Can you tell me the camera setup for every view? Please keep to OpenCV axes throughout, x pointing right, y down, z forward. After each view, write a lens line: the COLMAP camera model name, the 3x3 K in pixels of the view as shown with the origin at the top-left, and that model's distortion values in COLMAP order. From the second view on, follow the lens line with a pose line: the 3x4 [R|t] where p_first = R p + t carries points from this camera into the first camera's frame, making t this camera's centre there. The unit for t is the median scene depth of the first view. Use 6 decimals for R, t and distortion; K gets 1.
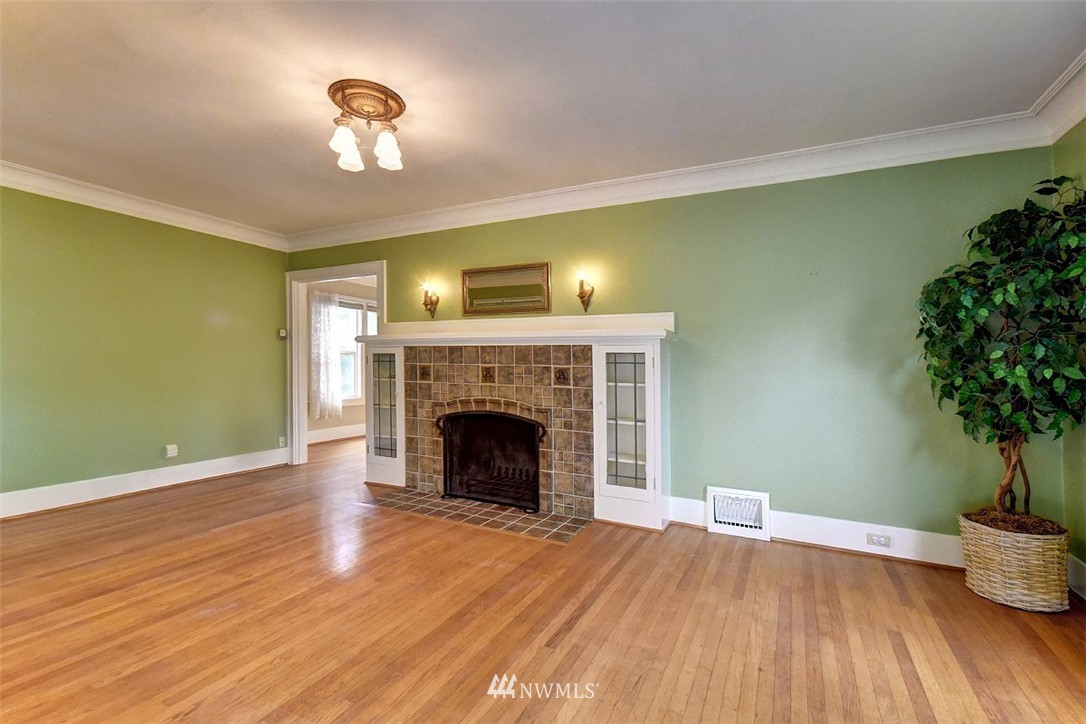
lens RADIAL K [[462.2, 0, 558.6], [0, 462.2, 363.6], [0, 0, 1]] dist [0.022348, -0.000022]
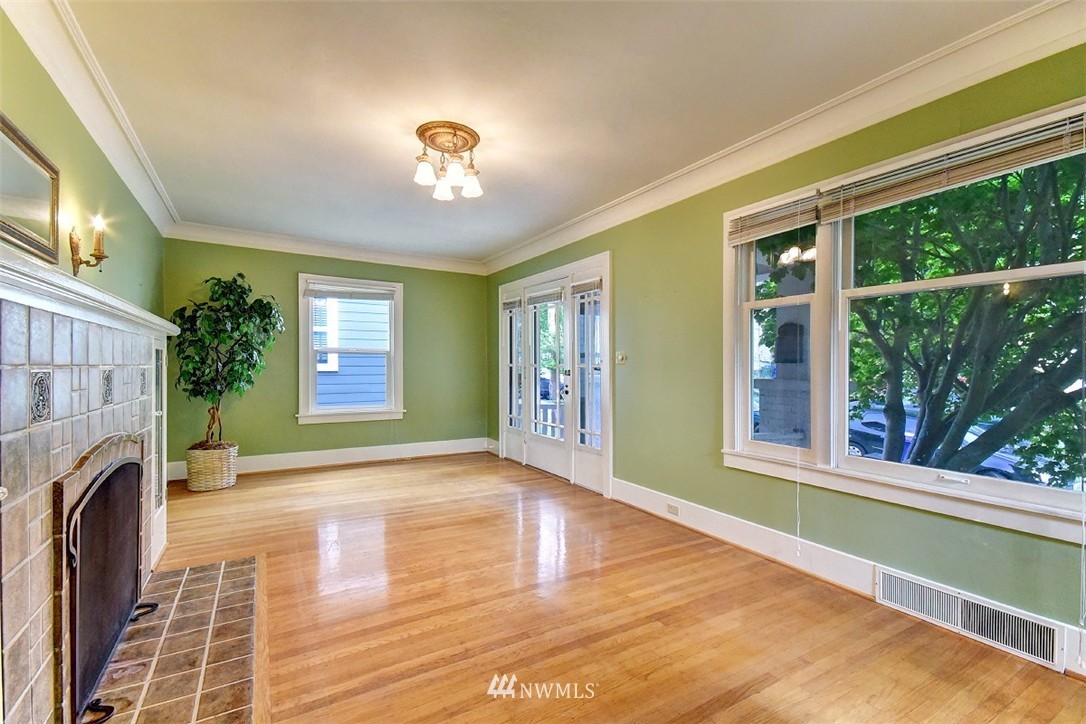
lens RADIAL K [[459.6, 0, 543.0], [0, 459.6, 362.0], [0, 0, 1]] dist [0.020164, -0.000241]
pose [[-0.821342, -0.009611, 0.570355, -0.804158], [-0.014267, 0.999891, -0.003696, -0.005975], [-0.570258, -0.011173, -0.821390, 1.178079]]
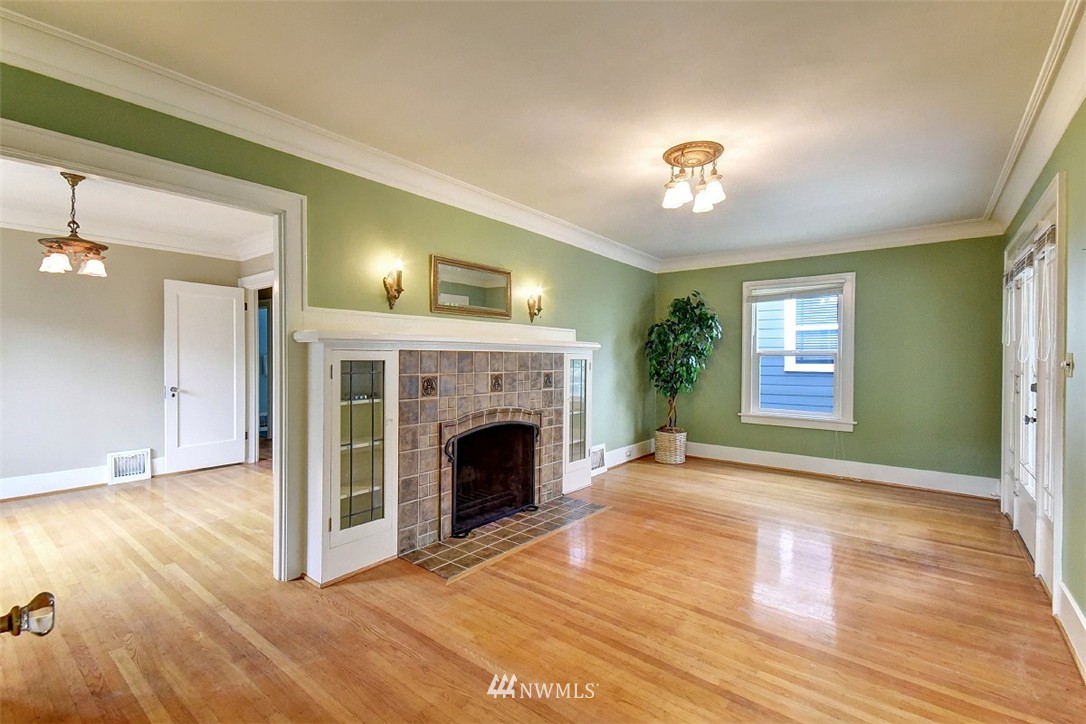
lens RADIAL K [[486.3, 0, 543.0], [0, 486.3, 362.0], [0, 0, 1]] dist [0.021456, -0.000378]
pose [[0.229228, -0.017282, 0.973219, -1.109247], [-0.003577, 0.999821, 0.018597, -0.037627], [-0.973366, -0.007744, 0.229125, 0.706110]]
